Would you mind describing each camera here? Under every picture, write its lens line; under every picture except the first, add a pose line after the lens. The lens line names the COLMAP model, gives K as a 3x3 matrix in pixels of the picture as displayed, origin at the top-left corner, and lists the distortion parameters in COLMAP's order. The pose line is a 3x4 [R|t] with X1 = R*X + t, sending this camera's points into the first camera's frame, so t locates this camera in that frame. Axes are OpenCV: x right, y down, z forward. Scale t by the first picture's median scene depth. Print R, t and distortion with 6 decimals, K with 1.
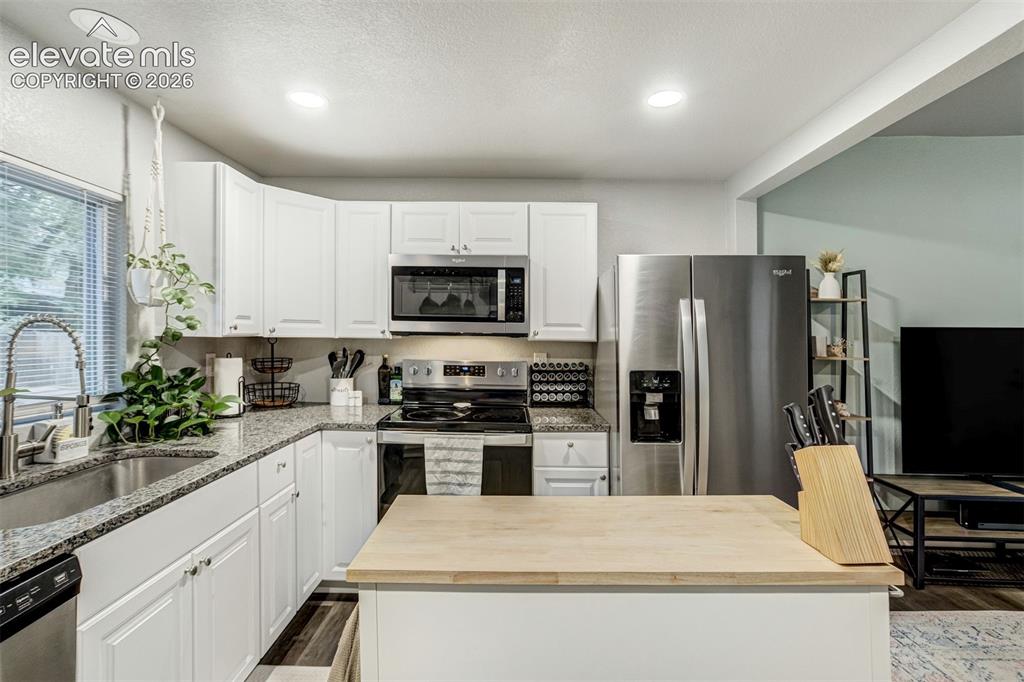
lens RADIAL K [[467.1, 0, 487.0], [0, 467.1, 337.2], [0, 0, 1]] dist [-0.044439, 0.016385]
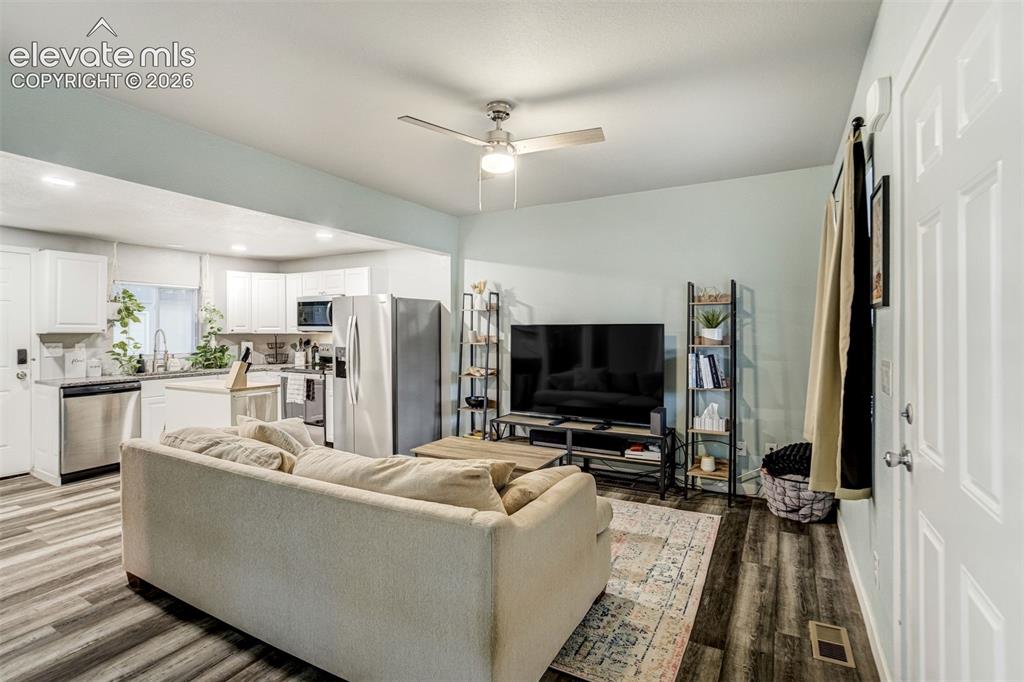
lens RADIAL K [[487.6, 0, 512.0], [0, 487.6, 327.5], [0, 0, 1]] dist [-0.020289, 0.000377]
pose [[0.881475, -0.012875, -0.472054, 2.177679], [0.013735, 0.999904, -0.001625, -0.009910], [0.472030, -0.005051, 0.881568, -0.709038]]
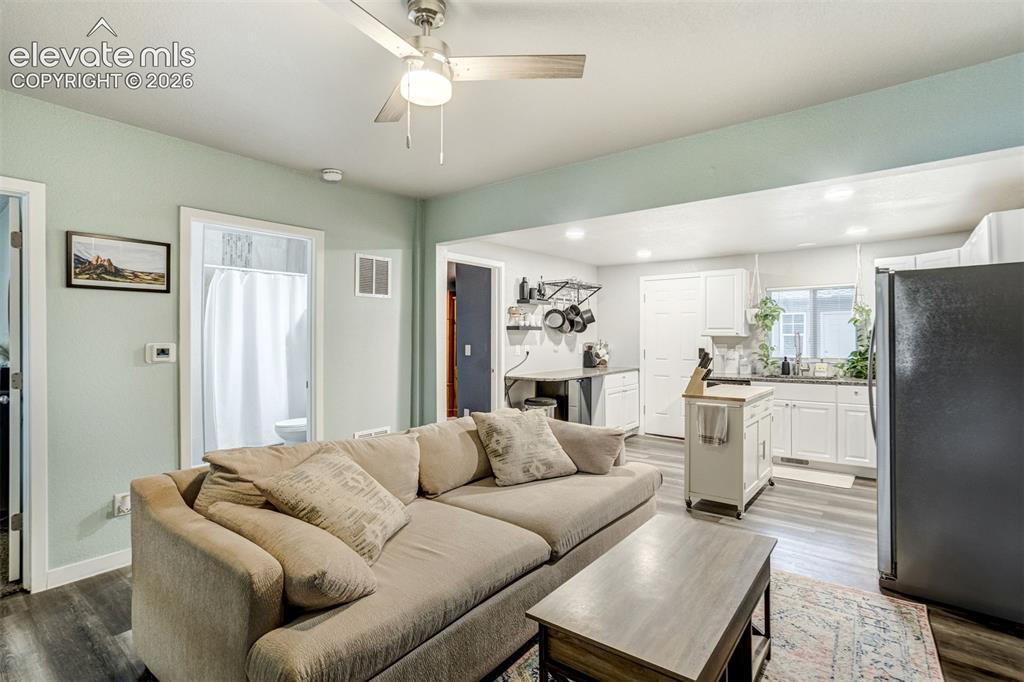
lens RADIAL K [[453.7, 0, 528.4], [0, 453.7, 324.9], [0, 0, 1]] dist [0.003447, 0.001032]
pose [[-0.625895, -0.024791, -0.779513, 2.053228], [0.004464, 0.999364, -0.035368, 0.006718], [0.779894, -0.025616, -0.625387, 1.015637]]
